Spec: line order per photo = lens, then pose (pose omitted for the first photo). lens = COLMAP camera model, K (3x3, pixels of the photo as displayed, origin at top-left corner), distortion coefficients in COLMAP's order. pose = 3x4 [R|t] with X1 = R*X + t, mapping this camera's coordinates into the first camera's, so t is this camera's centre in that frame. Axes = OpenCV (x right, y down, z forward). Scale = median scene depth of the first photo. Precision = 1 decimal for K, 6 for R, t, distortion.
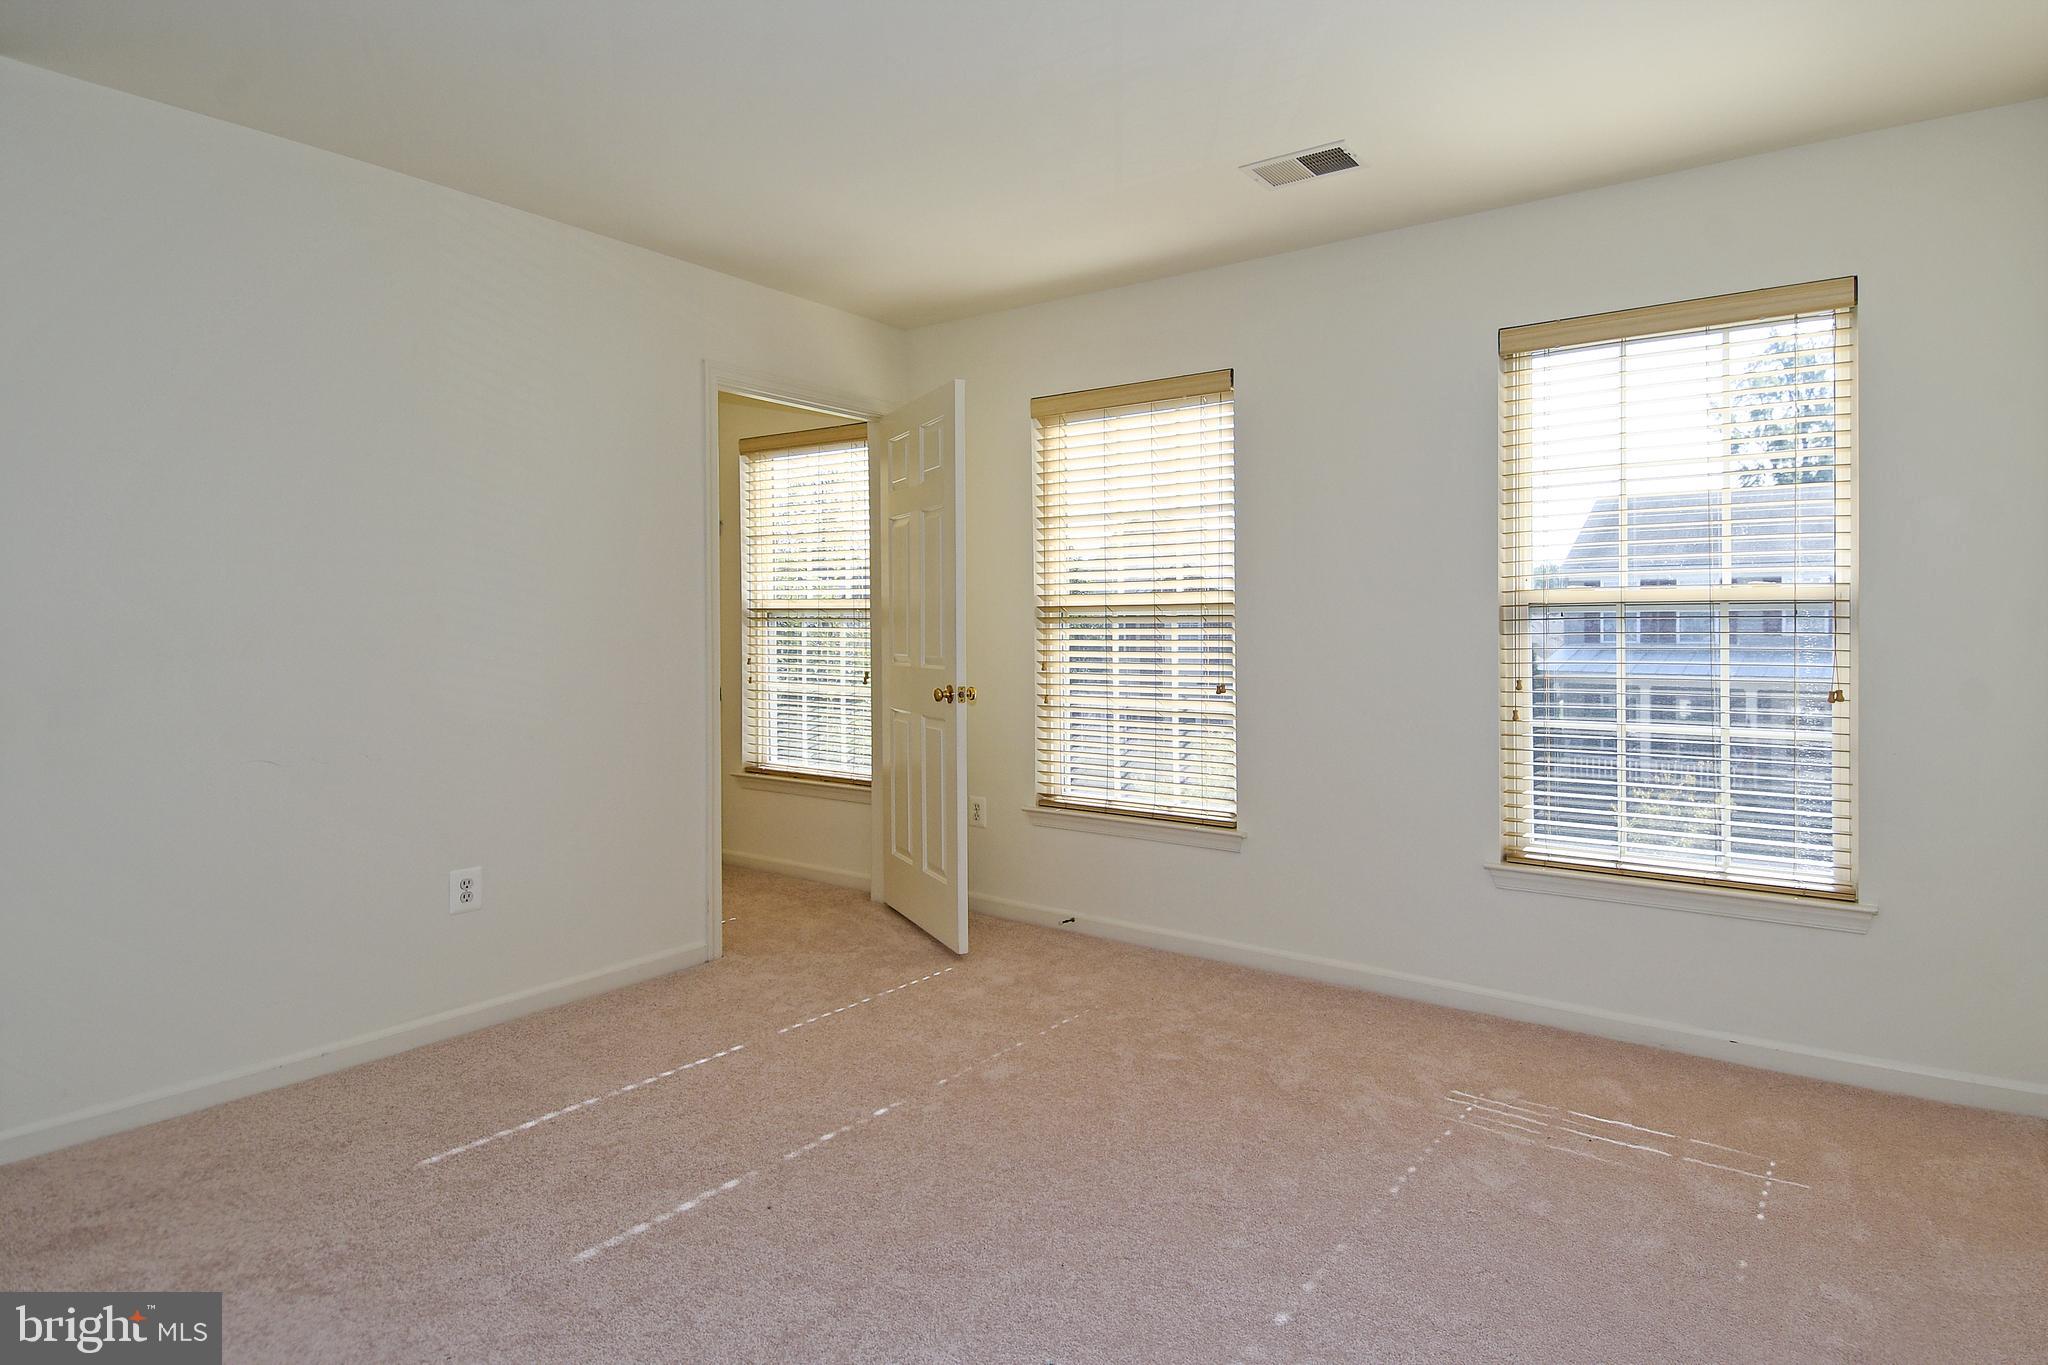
lens RADIAL K [[993.0, 0, 1042.2], [0, 993.0, 652.4], [0, 0, 1]] dist [0.019794, 0.000565]
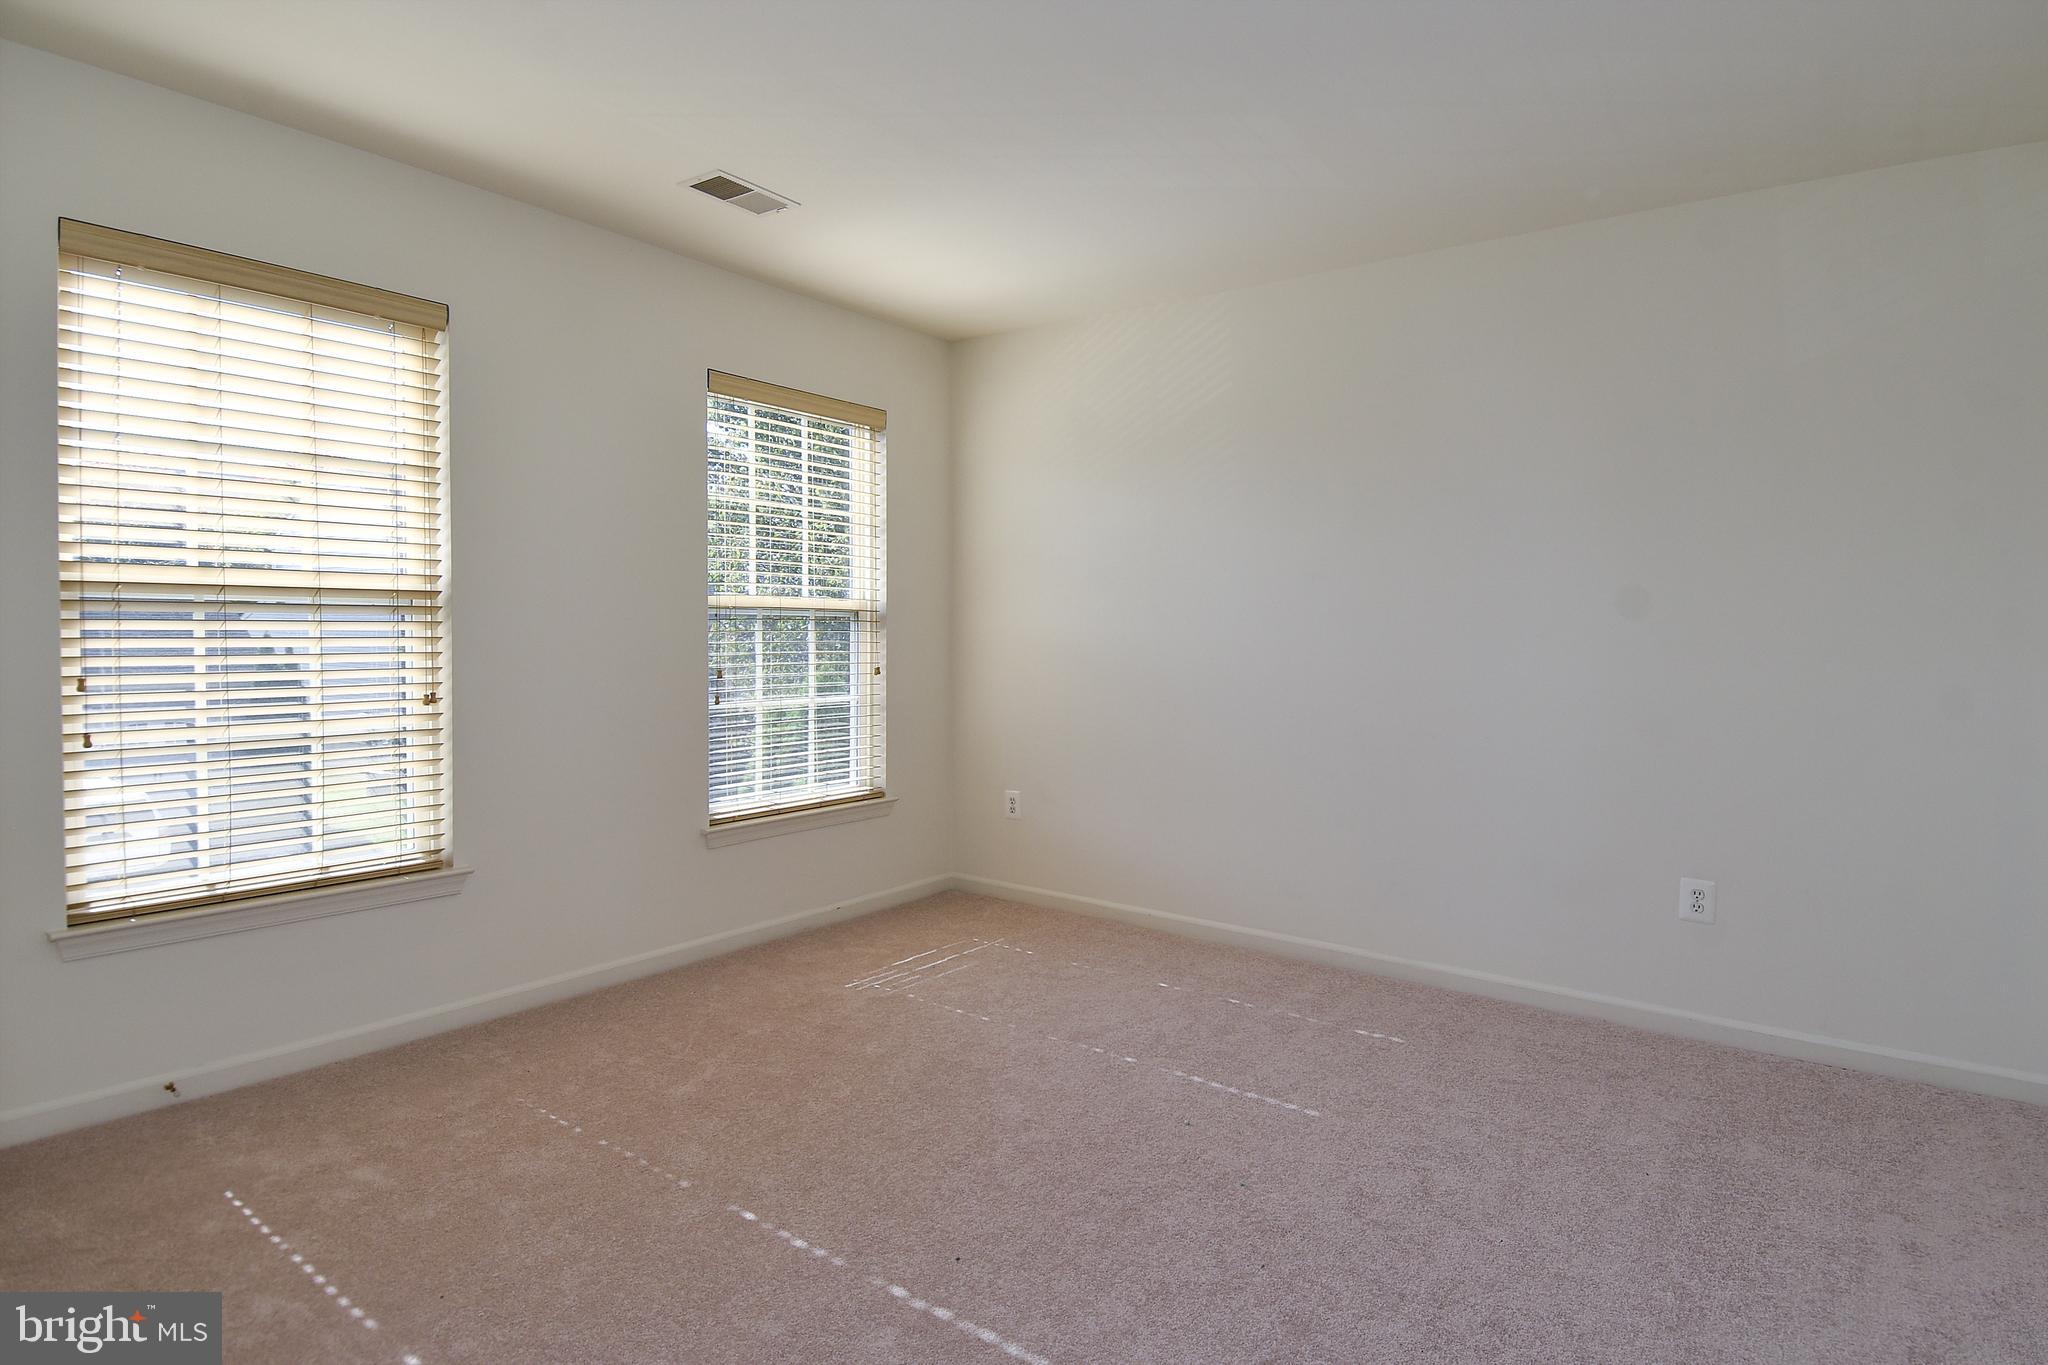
lens RADIAL K [[1119.5, 0, 1025.9], [0, 1119.5, 680.9], [0, 0, 1]] dist [0.017488, -0.004950]
pose [[0.083451, -0.044957, 0.995497, -0.670907], [0.012498, 0.998950, 0.044065, -0.011312], [-0.996433, 0.008765, 0.083925, 0.431581]]
